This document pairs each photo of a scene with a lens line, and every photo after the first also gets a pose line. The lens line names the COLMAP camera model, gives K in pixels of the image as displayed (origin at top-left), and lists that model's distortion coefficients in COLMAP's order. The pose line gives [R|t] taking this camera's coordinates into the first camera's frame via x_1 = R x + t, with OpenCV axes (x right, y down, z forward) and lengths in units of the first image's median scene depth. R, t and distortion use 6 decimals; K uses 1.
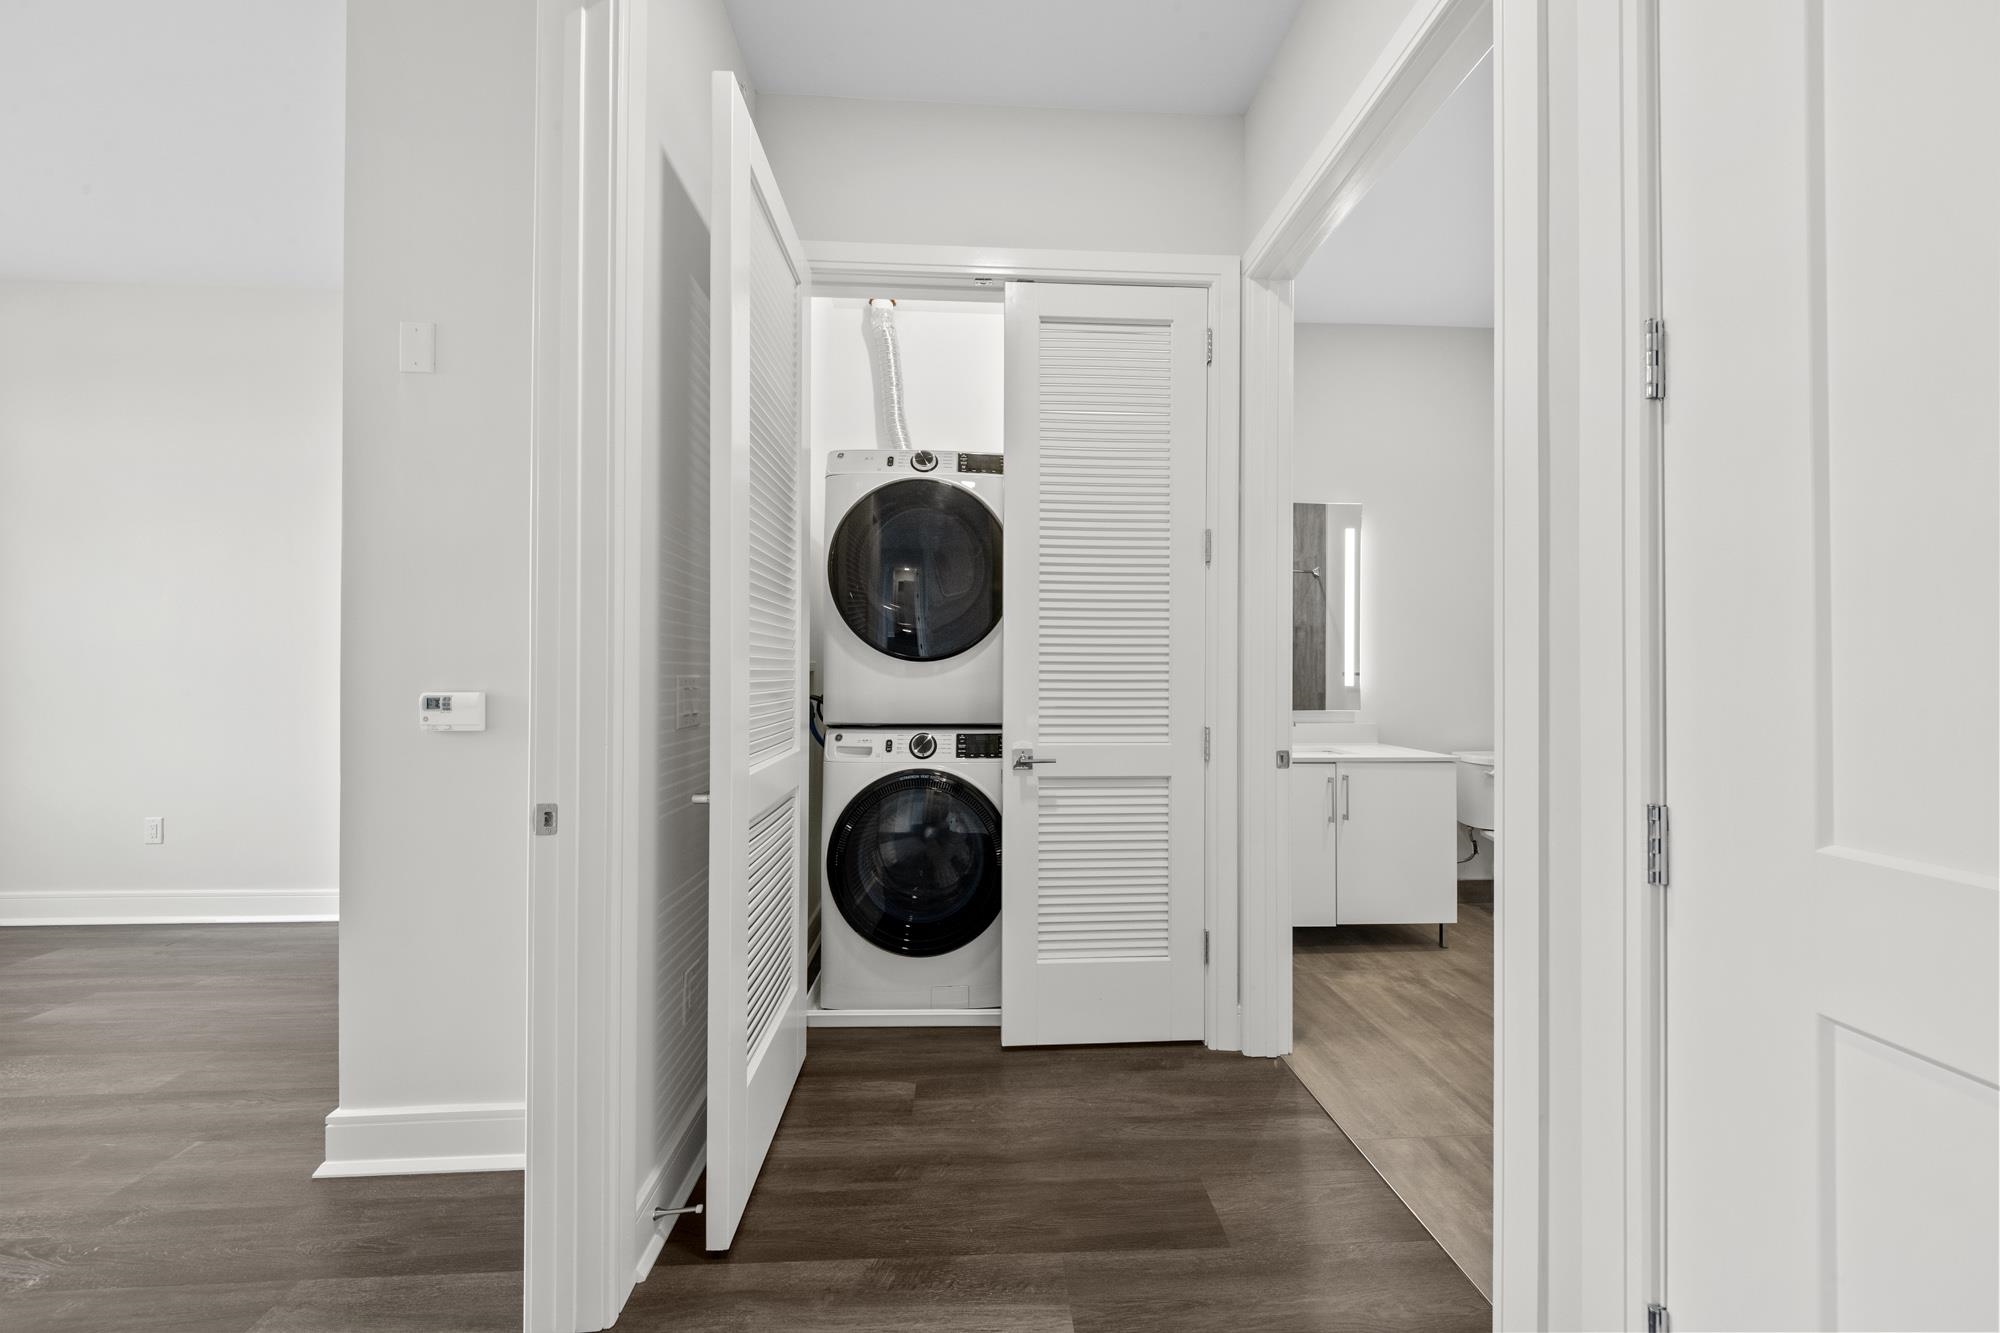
lens RADIAL K [[633.5, 0, 1001.0], [0, 633.5, 659.3], [0, 0, 1]] dist [0.002454, -0.000045]
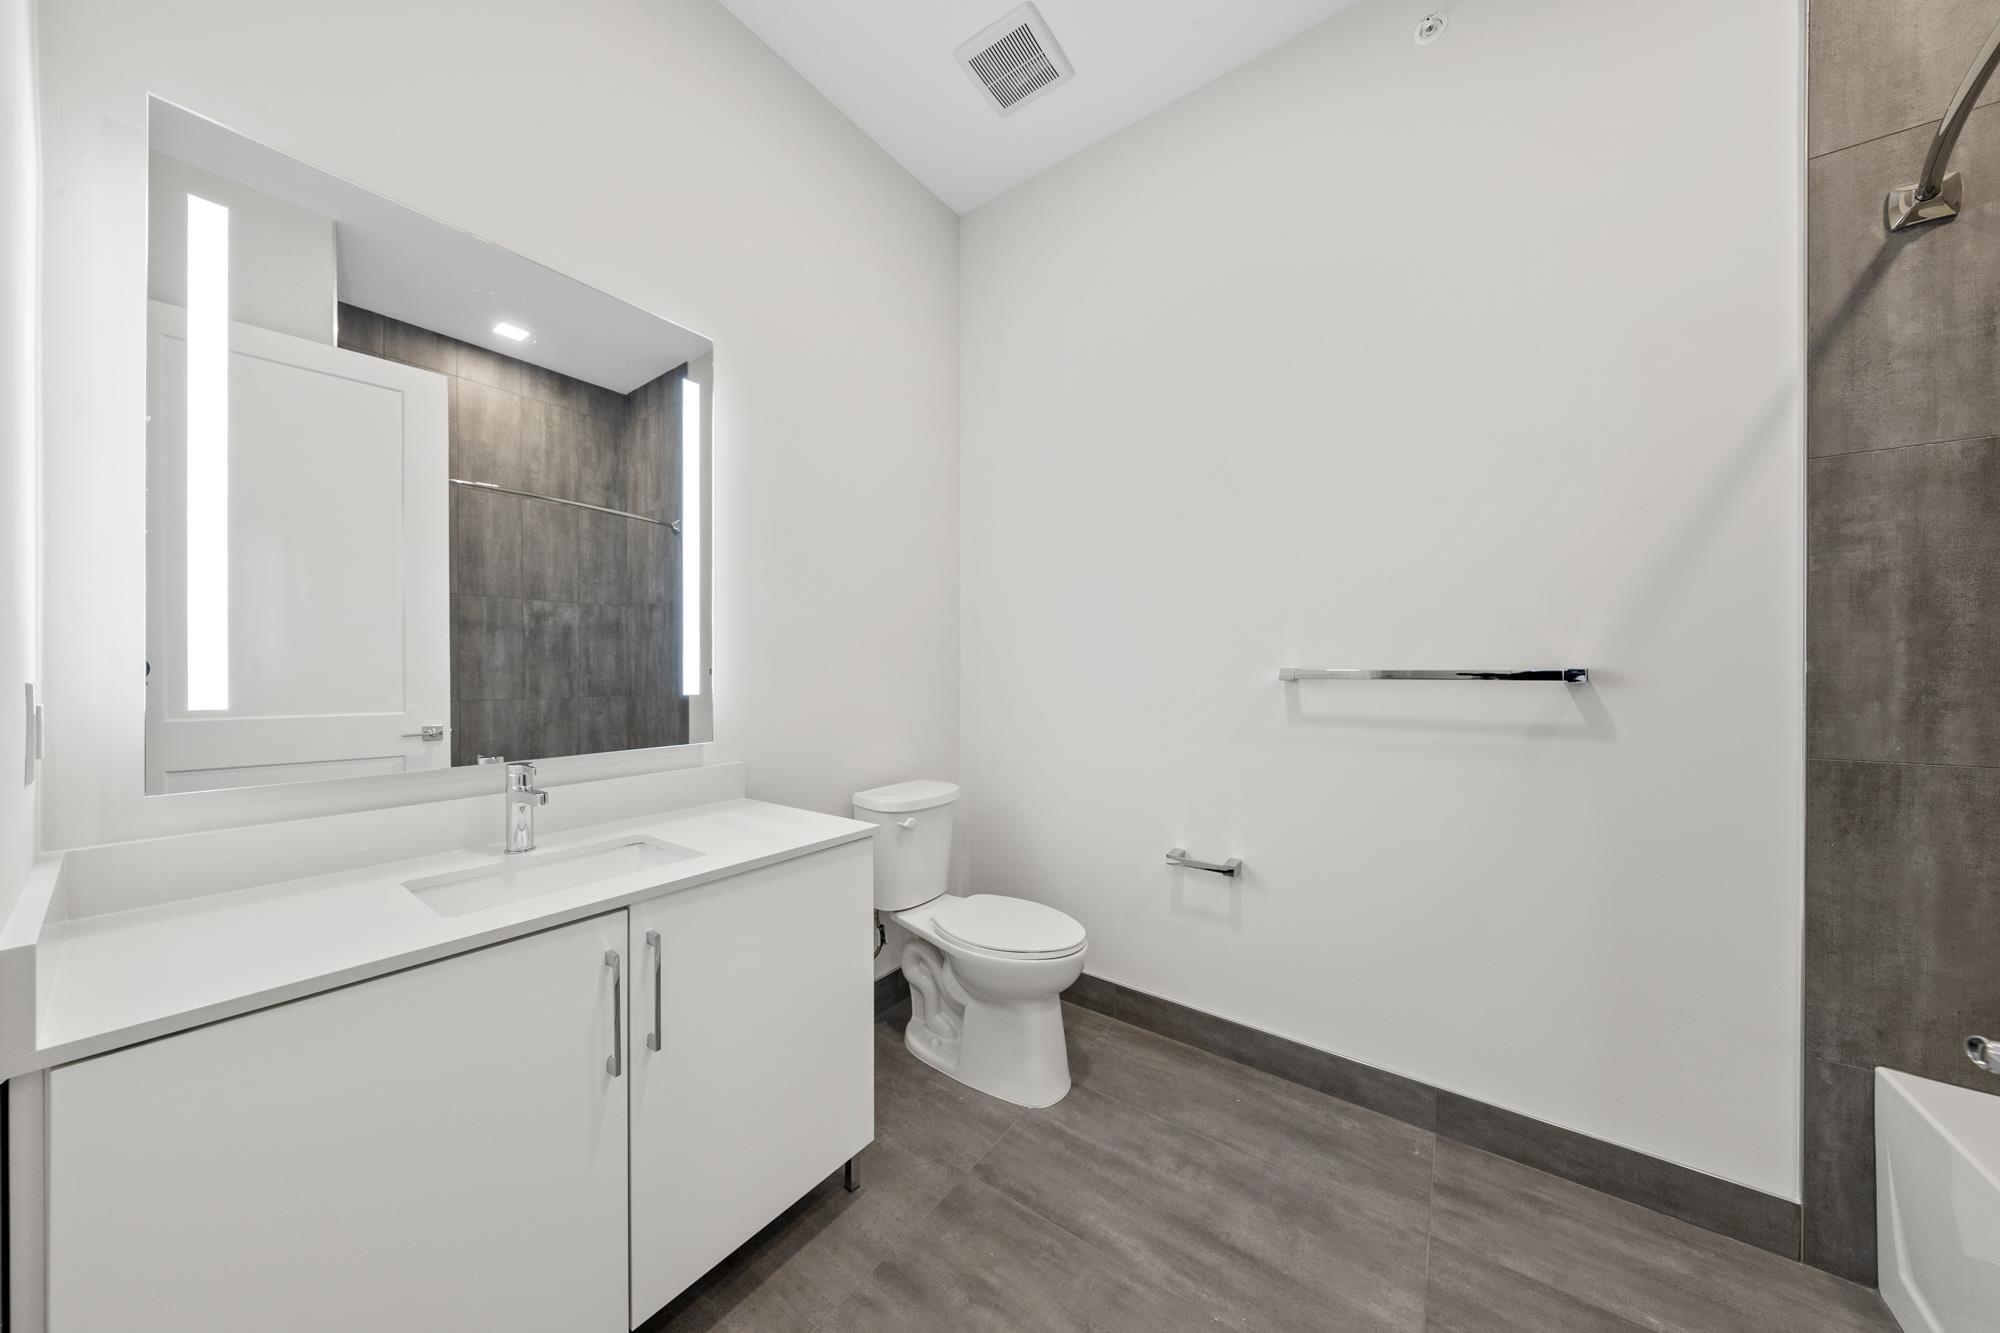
lens RADIAL K [[633.5, 0, 999.2], [0, 633.5, 665.7], [0, 0, 1]] dist [0.002454, -0.000045]
pose [[0.624582, -0.001097, 0.780959, 0.371072], [-0.006880, 0.999952, 0.006907, 0.015204], [-0.780929, -0.009687, 0.624544, 0.592800]]
